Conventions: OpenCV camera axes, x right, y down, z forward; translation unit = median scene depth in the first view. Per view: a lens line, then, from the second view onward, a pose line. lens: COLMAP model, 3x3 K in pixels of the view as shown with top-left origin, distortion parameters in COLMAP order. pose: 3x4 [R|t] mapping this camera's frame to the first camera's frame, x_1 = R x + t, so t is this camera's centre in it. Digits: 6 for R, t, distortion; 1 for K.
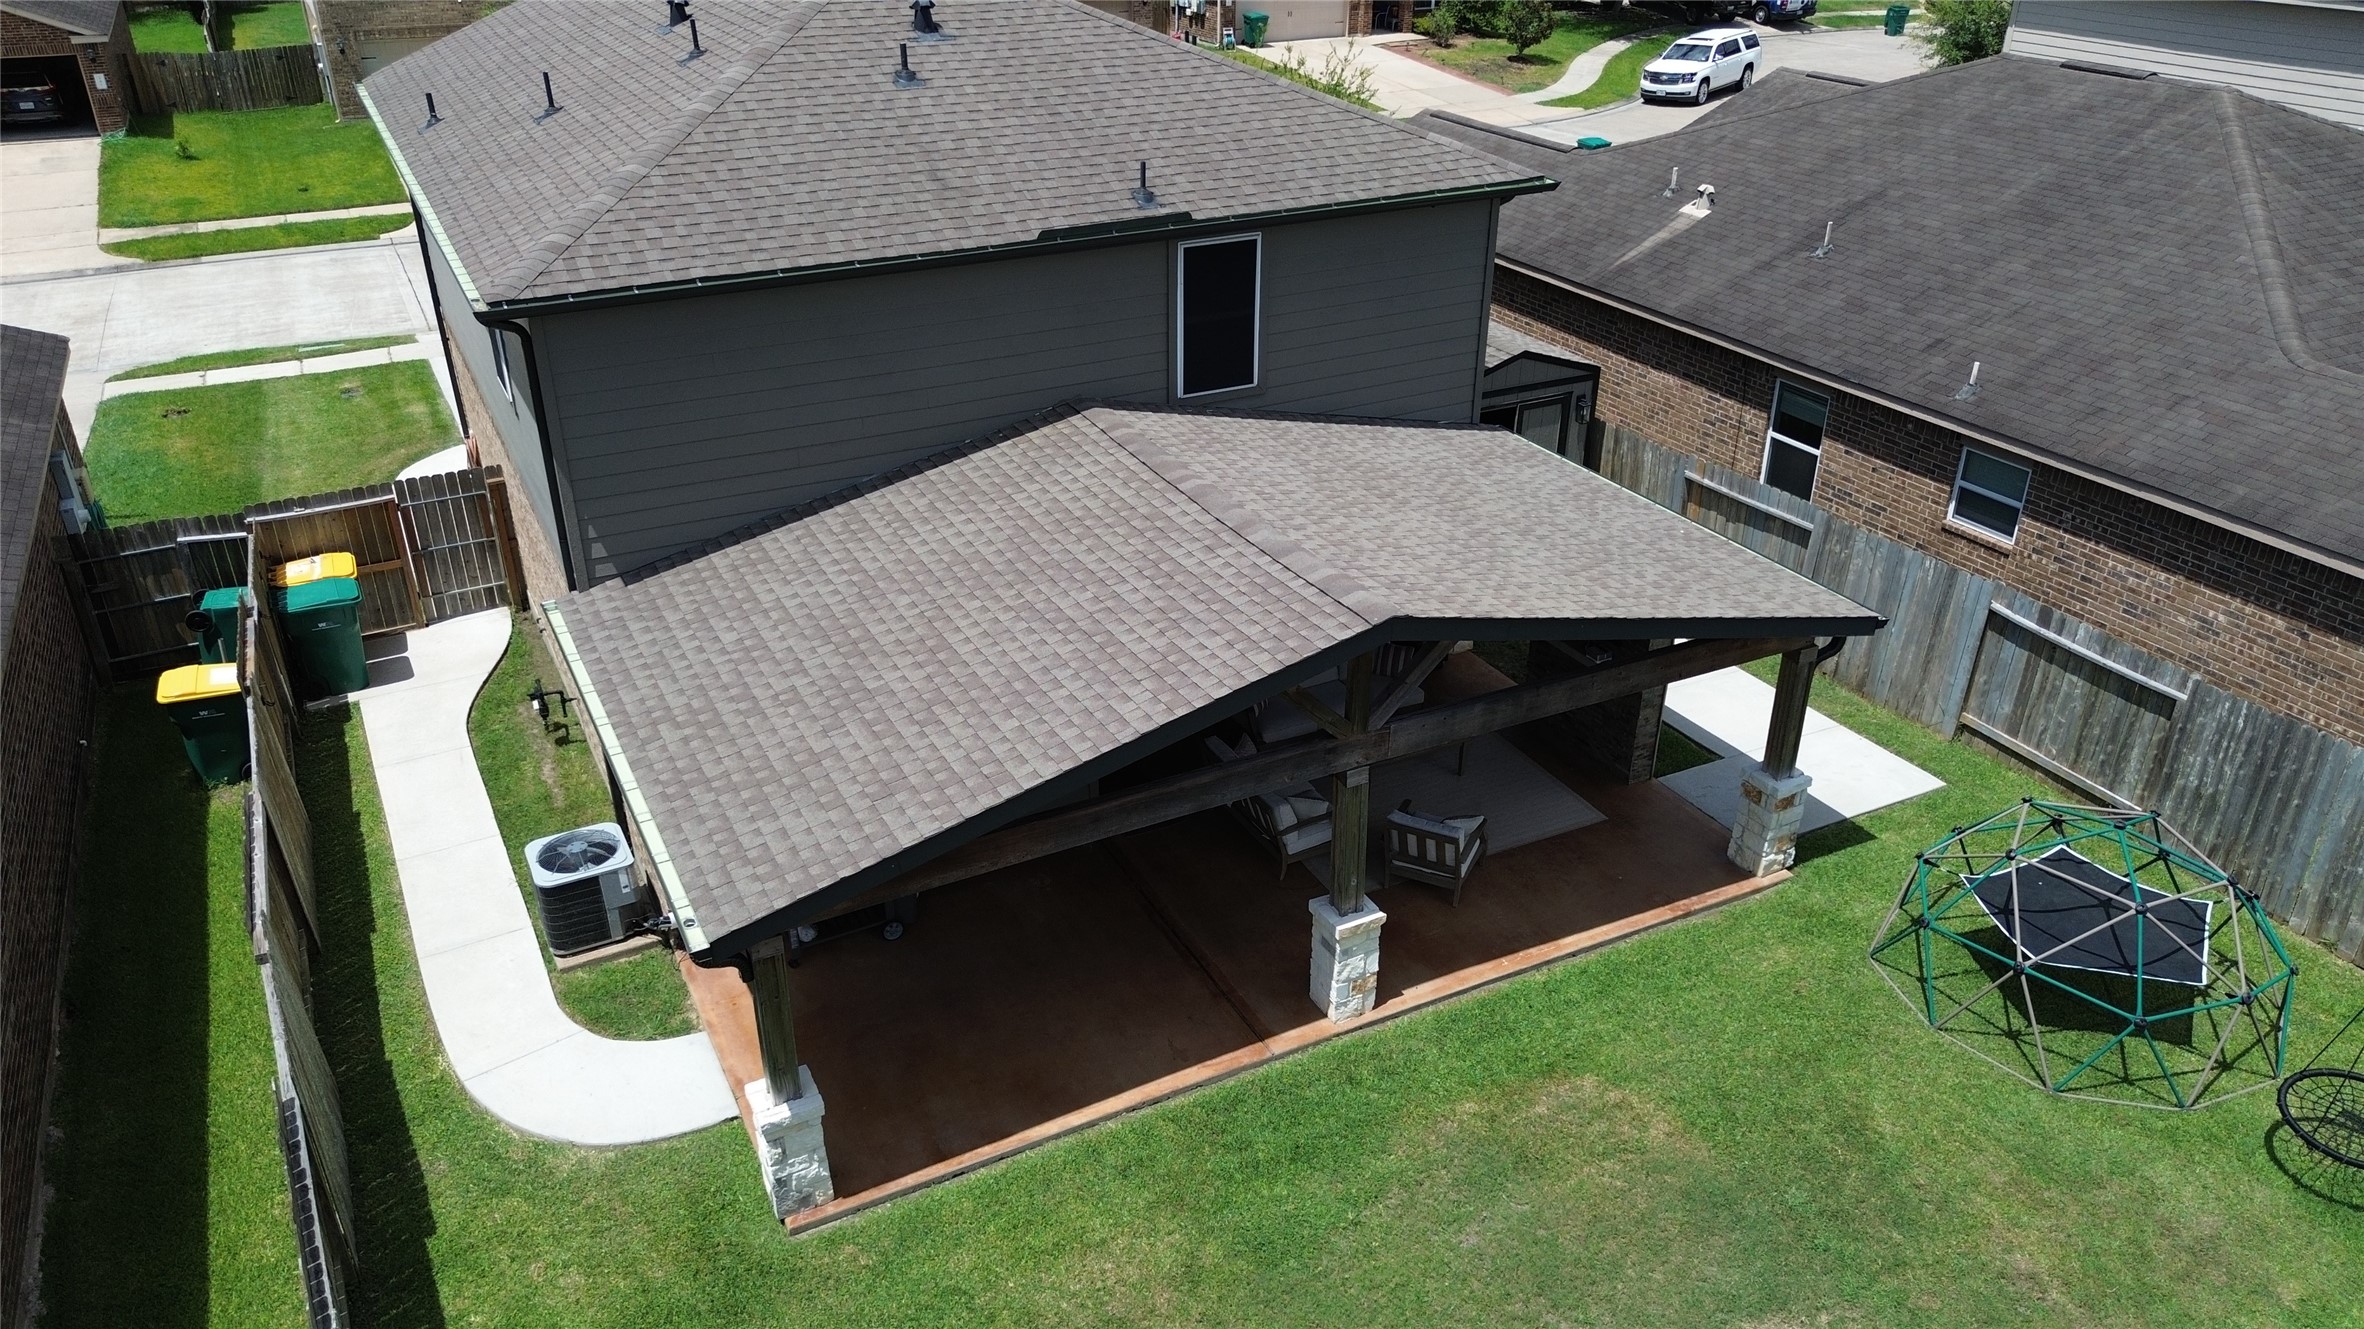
lens RADIAL K [[1695.0, 0, 1175.6], [0, 1695.0, 644.5], [0, 0, 1]] dist [0.050277, -0.038279]
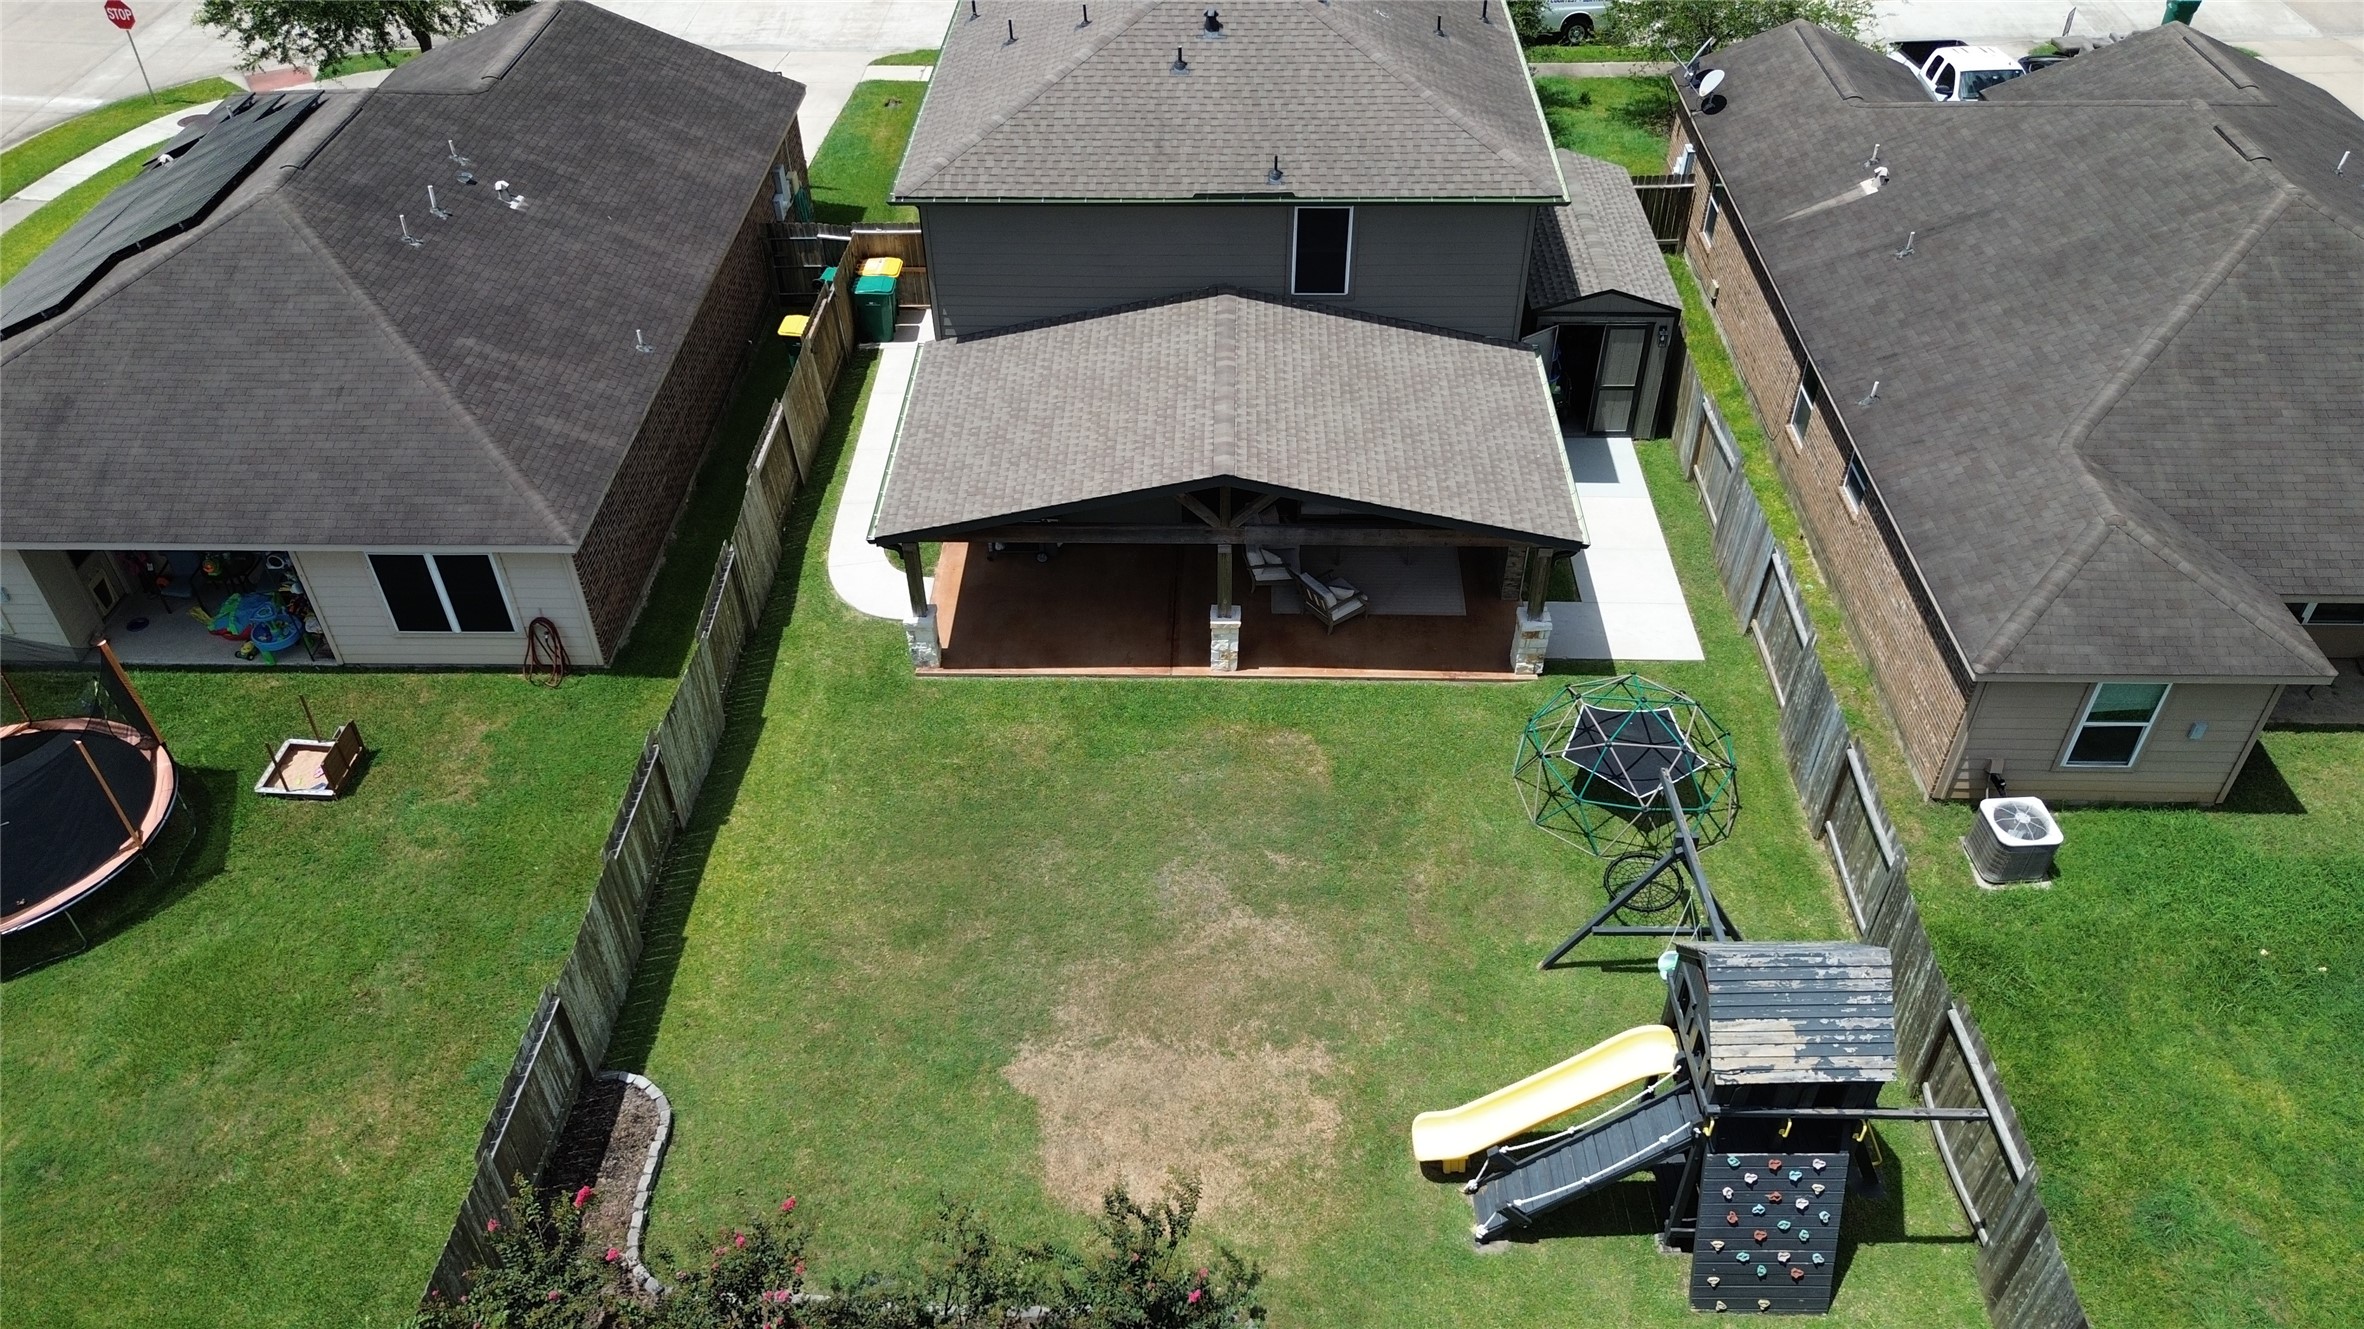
lens RADIAL K [[1695.0, 0, 1182.5], [0, 1695.0, 643.7], [0, 0, 1]] dist [0.050277, -0.038279]
pose [[0.877477, 0.300040, -0.374179, 0.661336], [-0.207559, 0.940877, 0.267714, -0.260707], [0.432381, -0.157248, 0.887874, -0.582885]]
